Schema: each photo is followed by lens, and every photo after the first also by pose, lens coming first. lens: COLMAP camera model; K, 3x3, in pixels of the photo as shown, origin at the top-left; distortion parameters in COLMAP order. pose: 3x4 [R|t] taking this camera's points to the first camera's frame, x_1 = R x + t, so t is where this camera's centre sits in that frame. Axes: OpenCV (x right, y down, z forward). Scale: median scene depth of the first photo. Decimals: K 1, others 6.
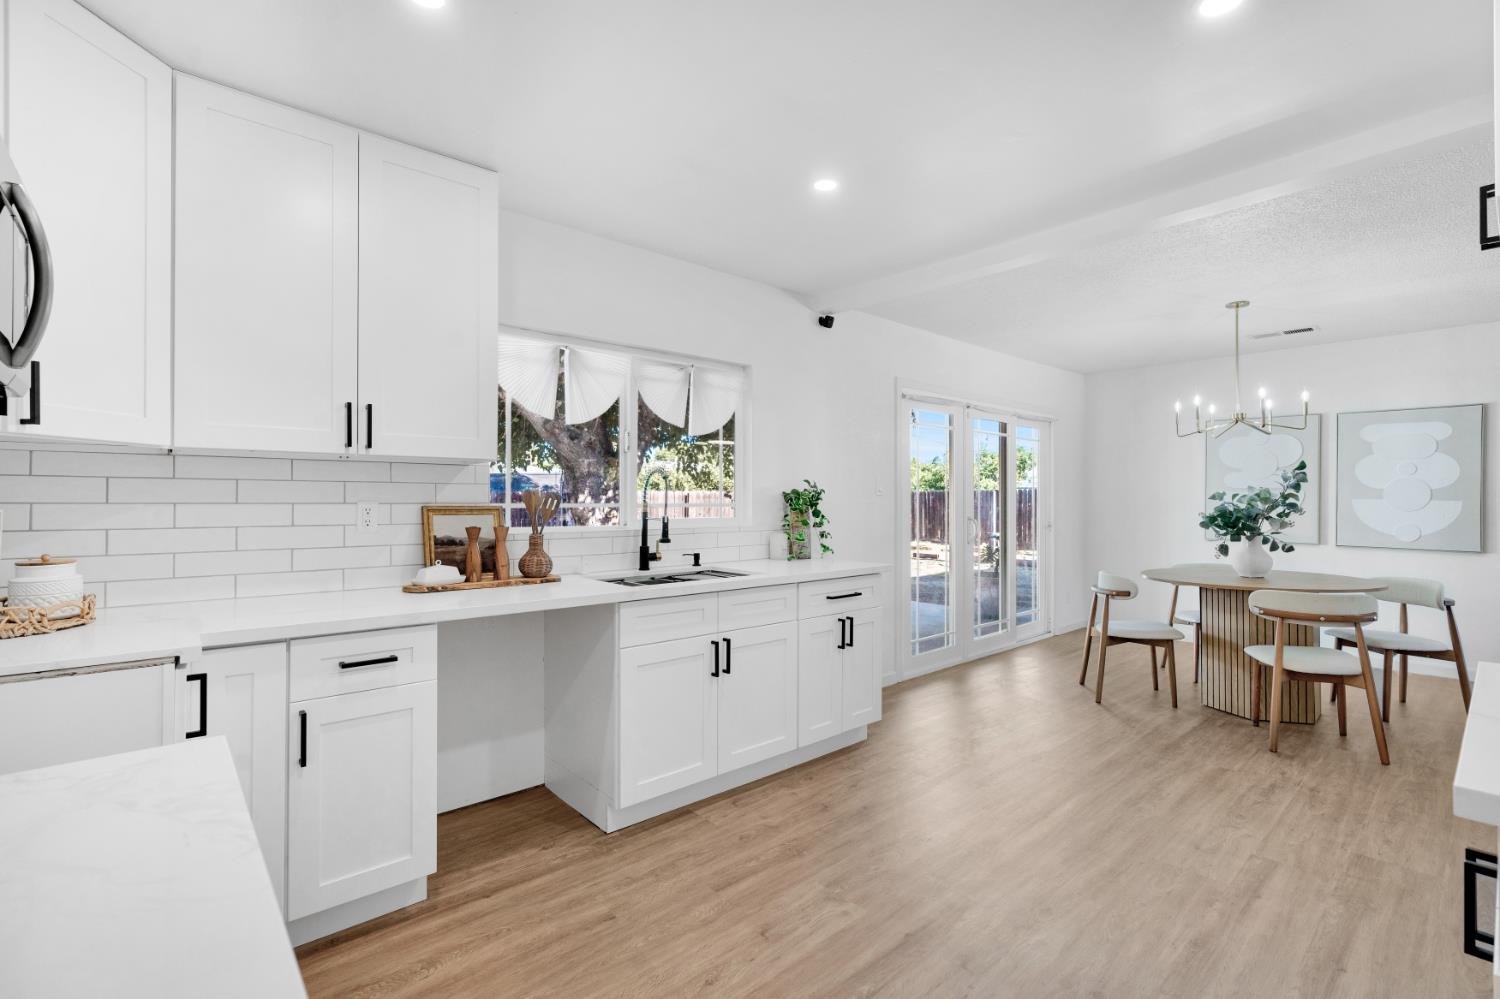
lens RADIAL K [[679.4, 0, 750.0], [0, 679.4, 499.5], [0, 0, 1]] dist [-0.003832, 0.000077]
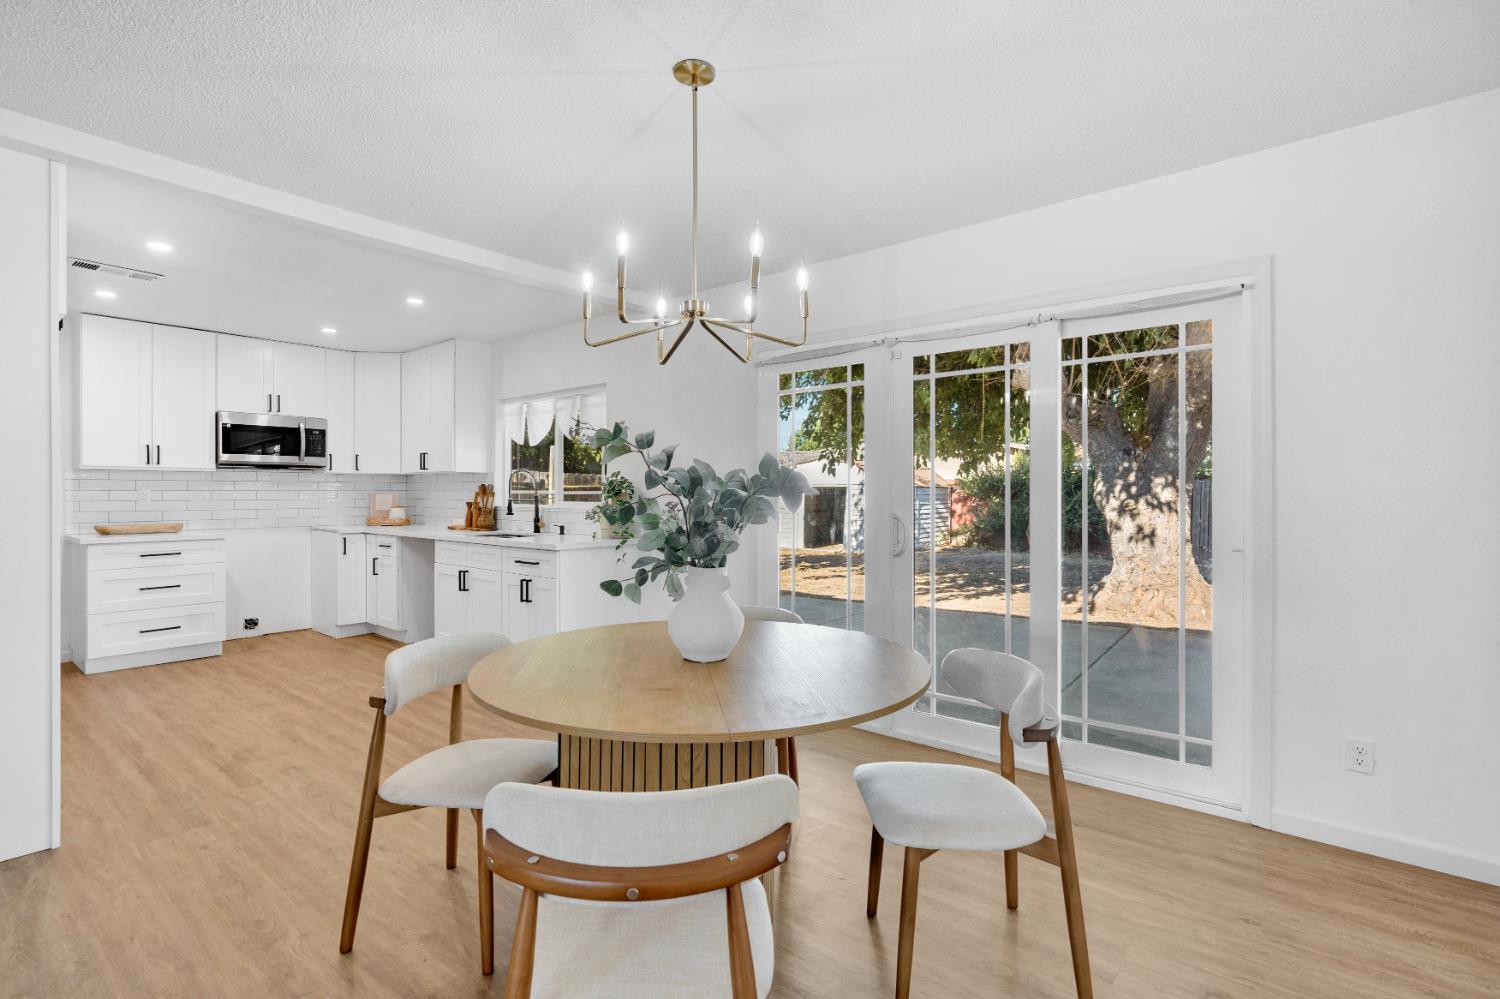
lens RADIAL K [[702.1, 0, 750.0], [0, 702.1, 499.5], [0, 0, 1]] dist [-0.004955, -0.000727]
pose [[0.152589, 0.011525, -0.988223, 2.143114], [0.001076, 0.999929, 0.011828, 0.008137], [0.988289, -0.002868, 0.152566, 1.705088]]
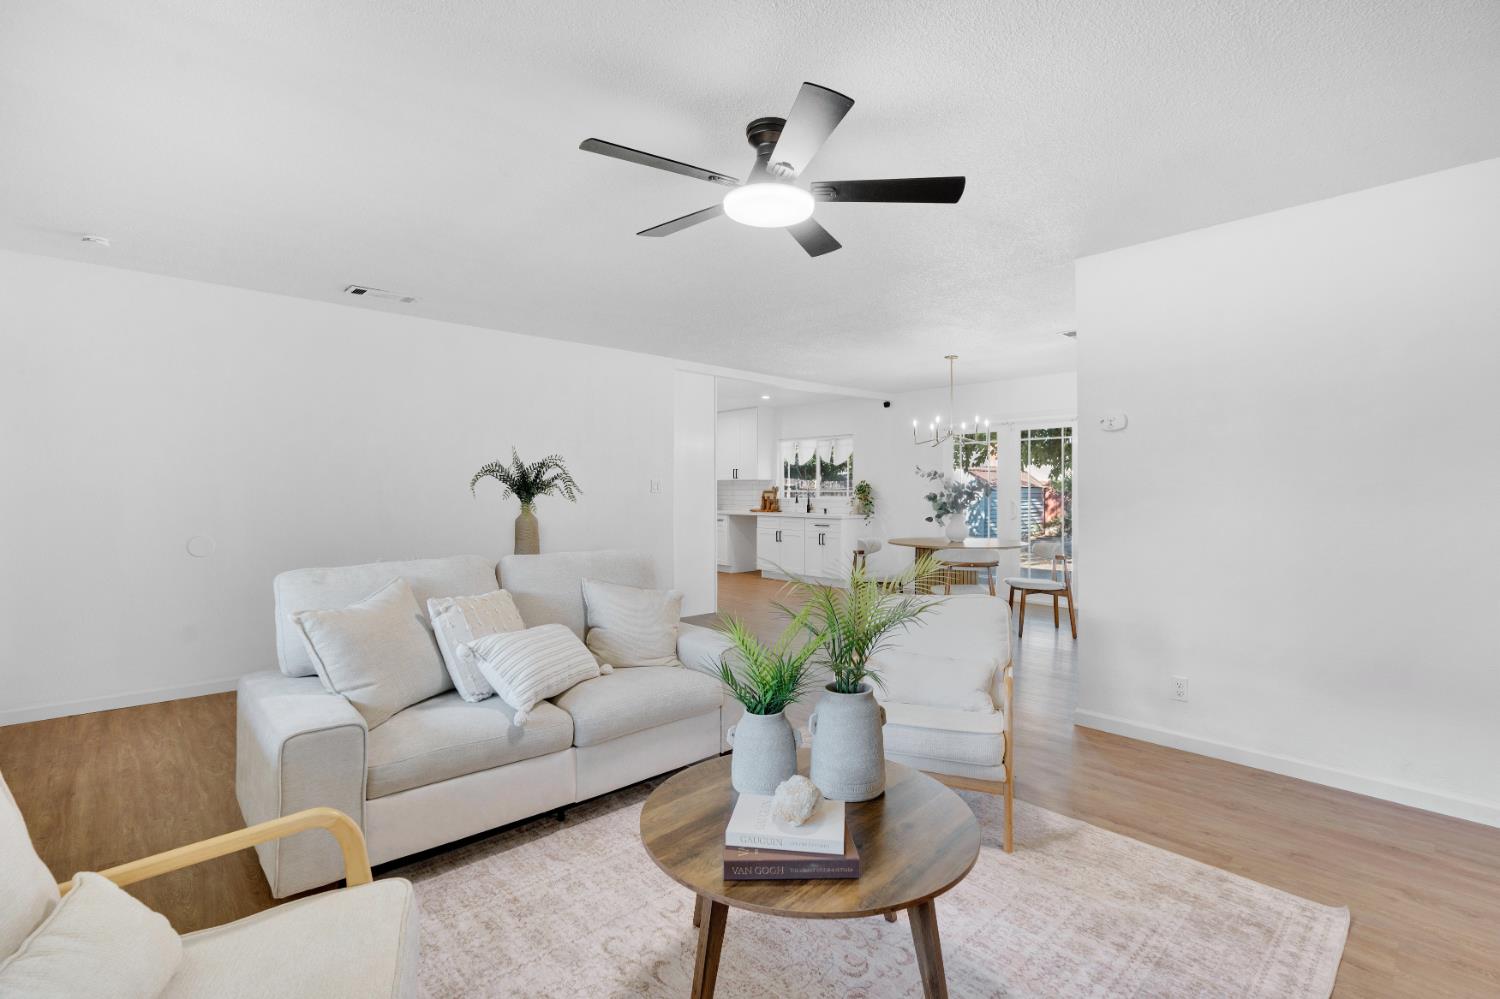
lens RADIAL K [[696.0, 0, 759.2], [0, 696.0, 495.5], [0, 0, 1]] dist [-0.000562, 0.000595]
pose [[0.038042, 0.007599, -0.999247, 3.966527], [0.000621, 0.999971, 0.007629, 0.006954], [0.999276, -0.000911, 0.038036, 0.914402]]
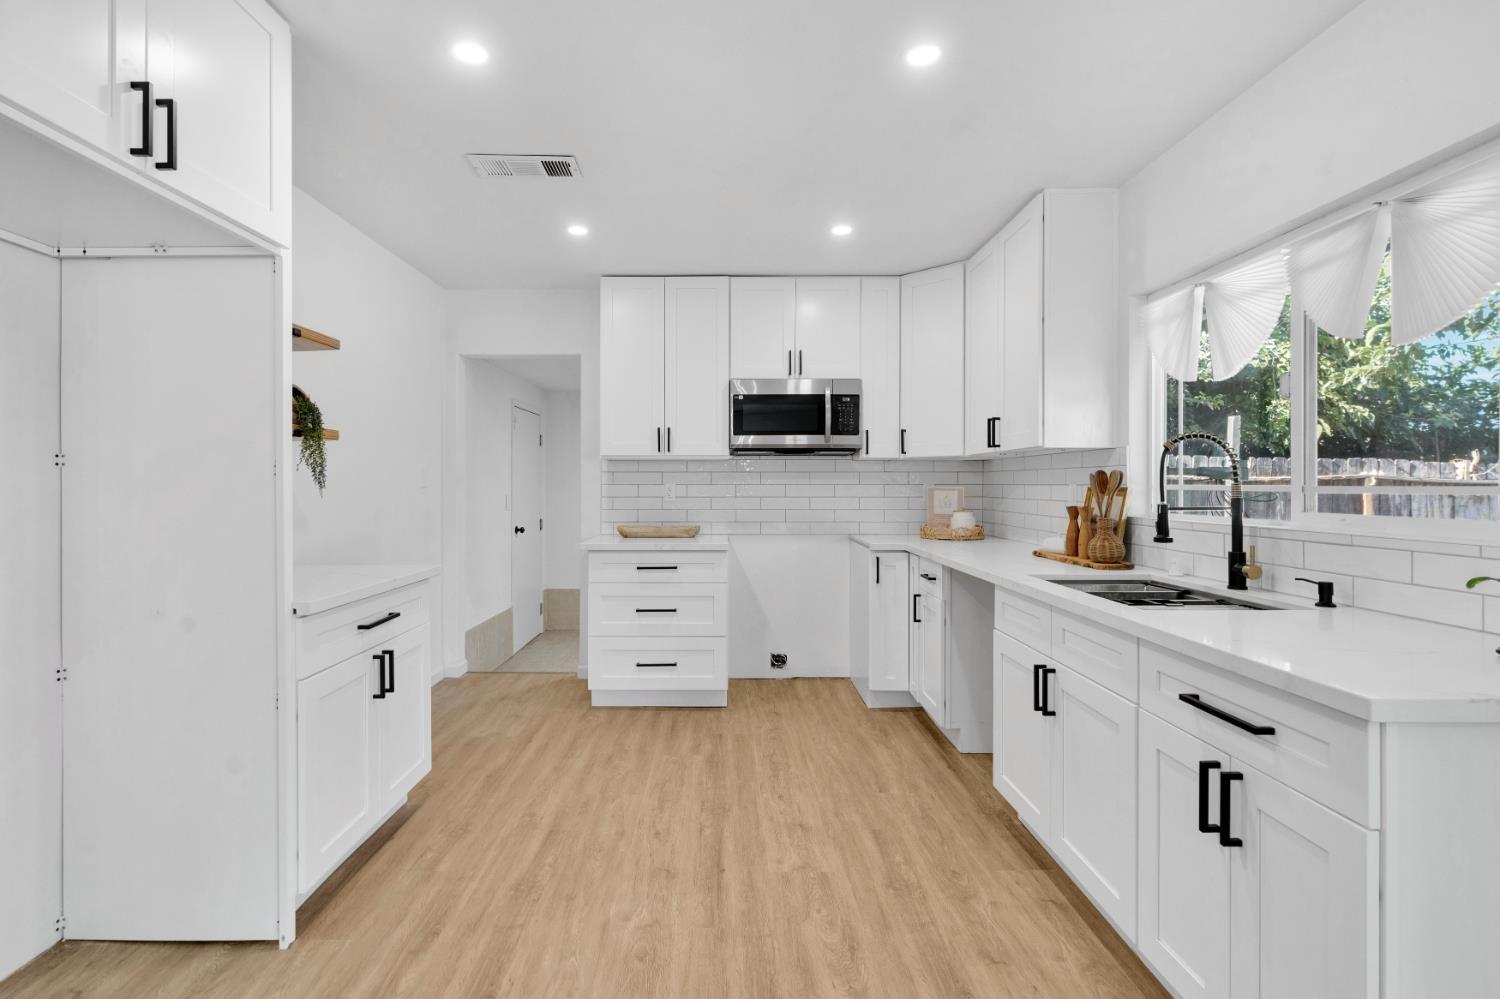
lens RADIAL K [[706.5, 0, 720.8], [0, 706.5, 487.7], [0, 0, 1]] dist [-0.007441, 0.000420]
pose [[-0.668176, 0.003355, -0.743996, 0.915181], [0.001835, 0.999994, 0.002861, 0.006656], [0.744001, 0.000546, -0.668178, 1.479941]]
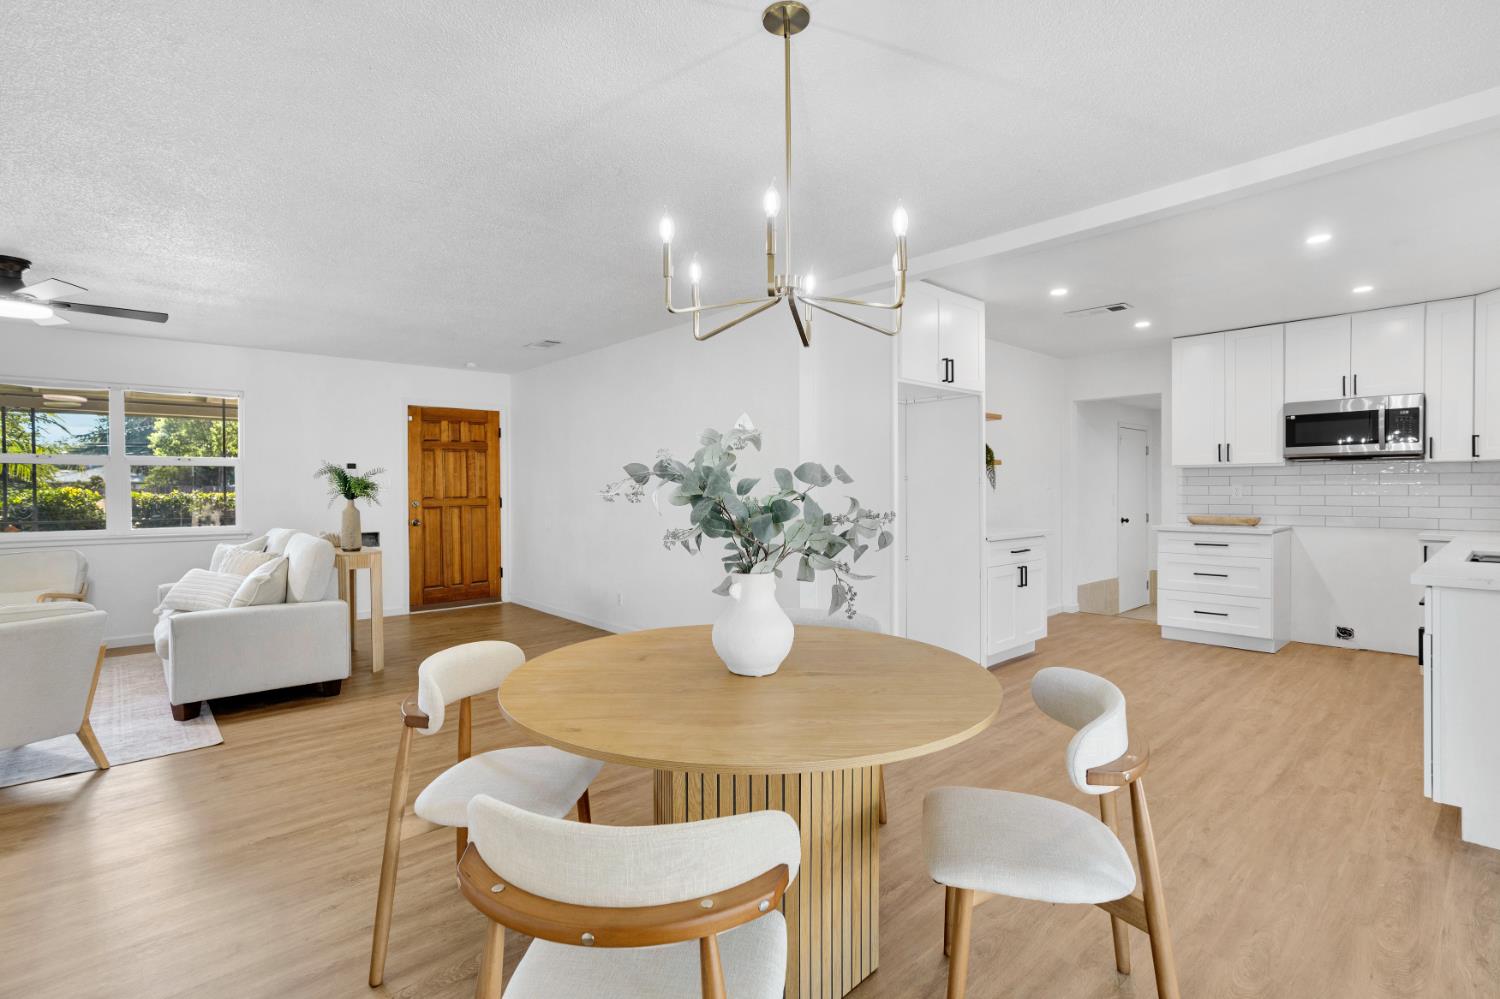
lens RADIAL K [[696.0, 0, 759.2], [0, 696.0, 495.5], [0, 0, 1]] dist [-0.000562, 0.000595]
pose [[-0.999769, 0.005461, -0.020806, 1.322508], [0.005287, 0.999951, 0.008407, 0.008696], [0.020851, 0.008295, -0.999748, 2.524587]]
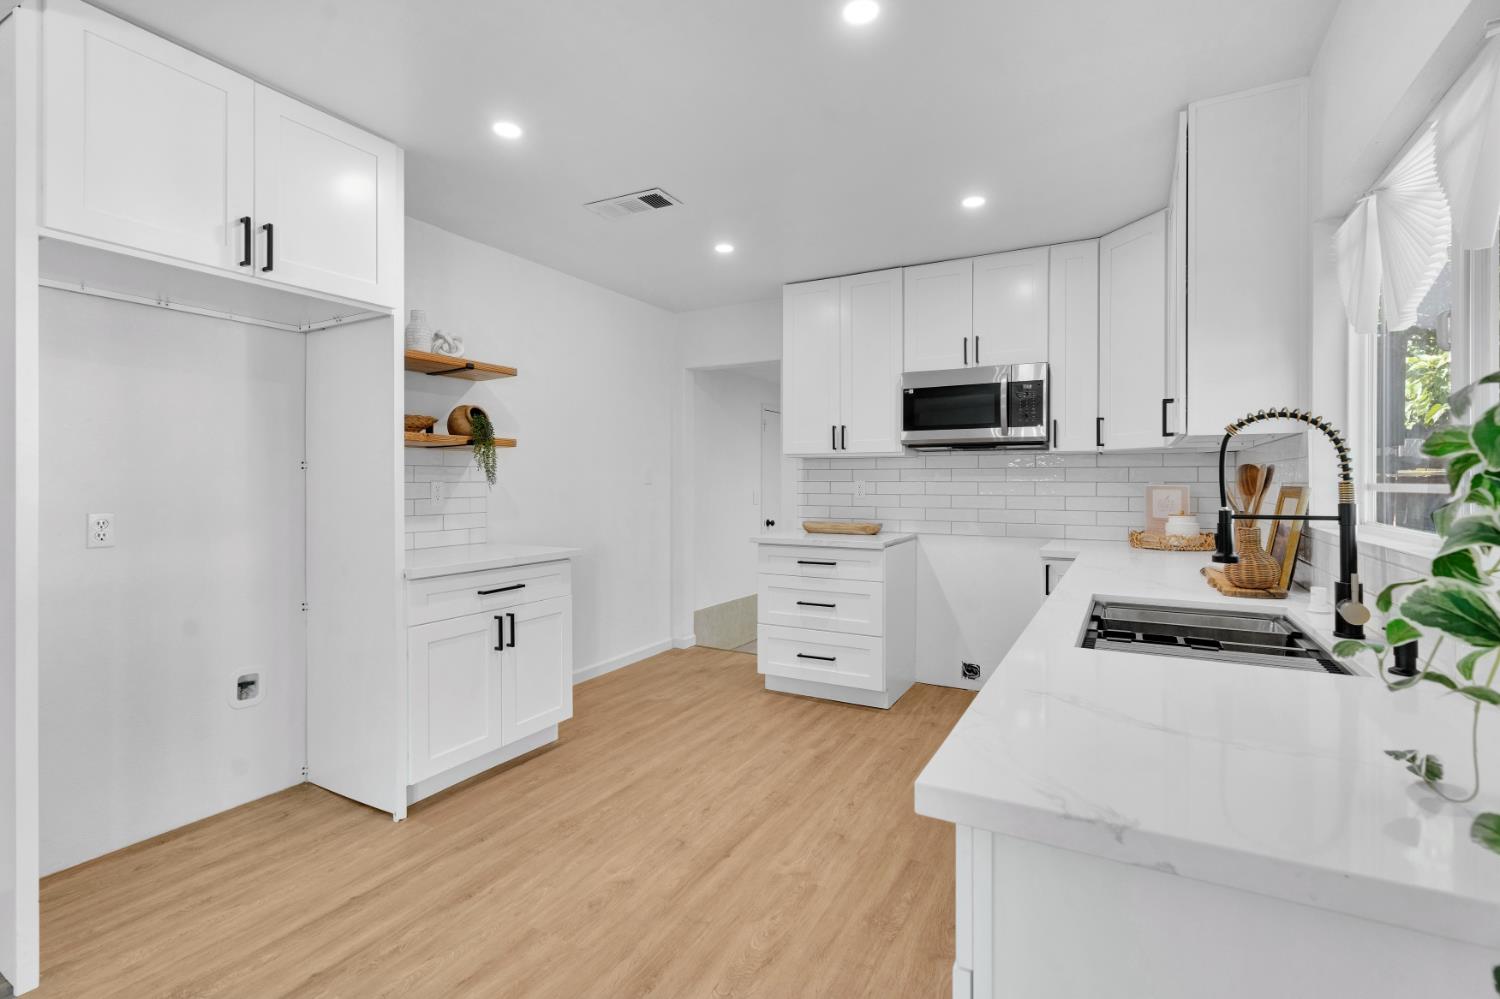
lens RADIAL K [[683.8, 0, 750.8], [0, 683.8, 485.2], [0, 0, 1]] dist [-0.012014, 0.000256]
pose [[-0.942105, 0.001335, -0.335316, 0.486929], [-0.000020, 0.999992, 0.004038, 0.005163], [0.335319, 0.003811, -0.942097, 1.755608]]
